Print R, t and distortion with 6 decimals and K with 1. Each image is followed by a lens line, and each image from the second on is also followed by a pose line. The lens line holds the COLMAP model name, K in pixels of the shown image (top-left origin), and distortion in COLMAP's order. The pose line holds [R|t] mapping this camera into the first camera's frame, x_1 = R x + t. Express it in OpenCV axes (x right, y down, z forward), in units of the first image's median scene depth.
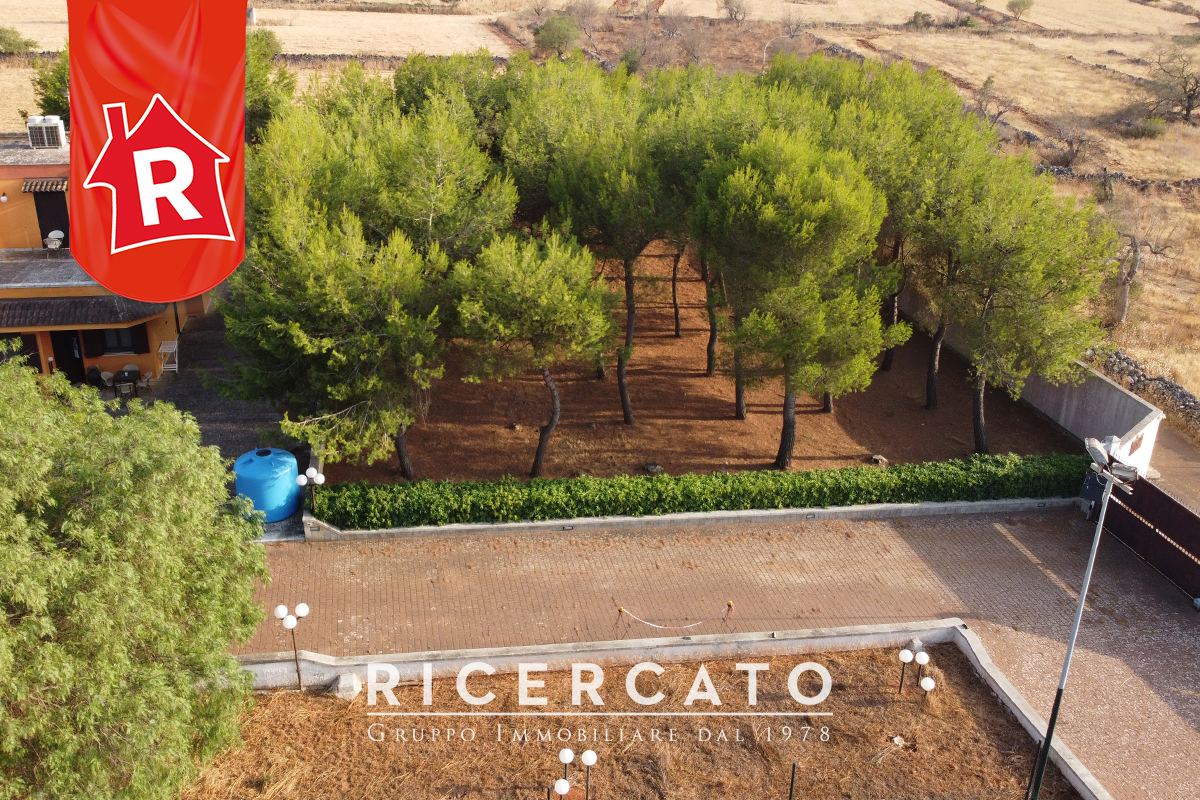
lens RADIAL K [[1123.6, 0, 623.8], [0, 1123.6, 378.2], [0, 0, 1]] dist [0.001343, -0.013034]
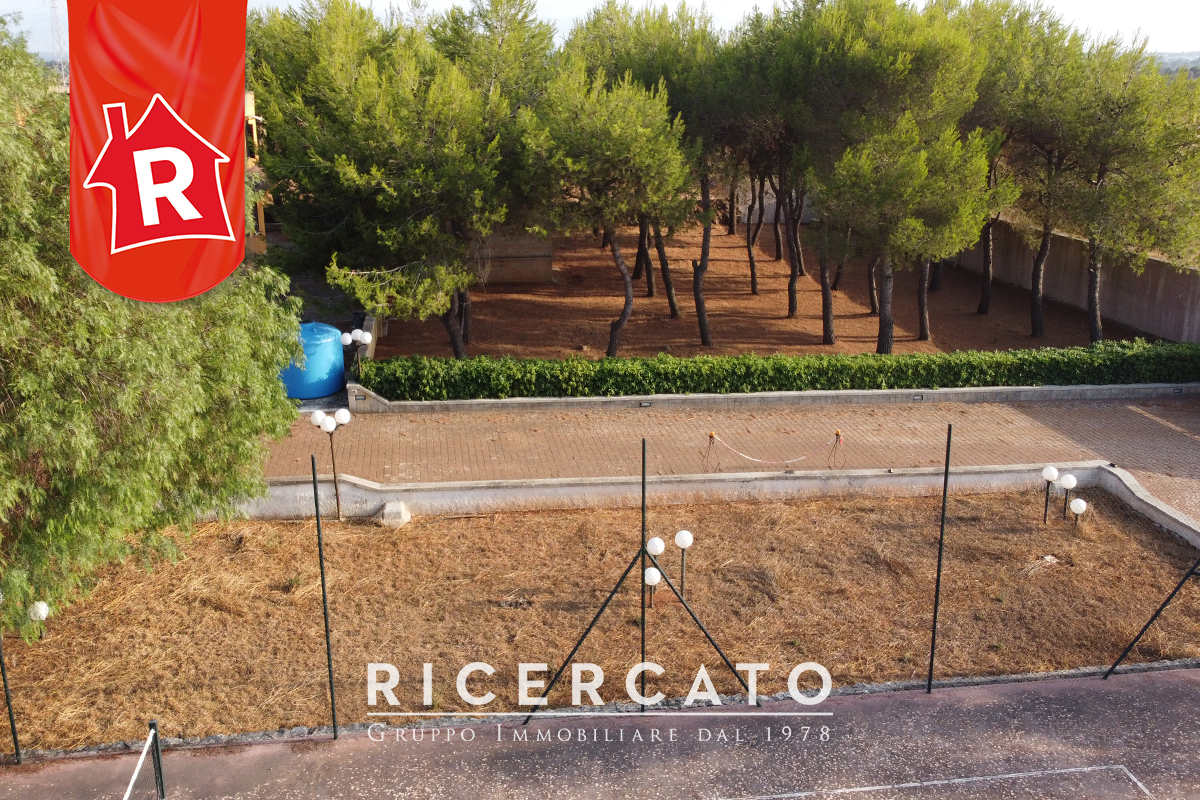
lens RADIAL K [[1135.2, 0, 661.2], [0, 1135.2, 400.4], [0, 0, 1]] dist [0.001037, -0.011618]
pose [[0.999684, -0.020016, -0.015217, -0.024078], [0.017842, 0.991141, -0.131608, 0.253490], [0.017717, 0.131295, 0.991185, 0.116303]]
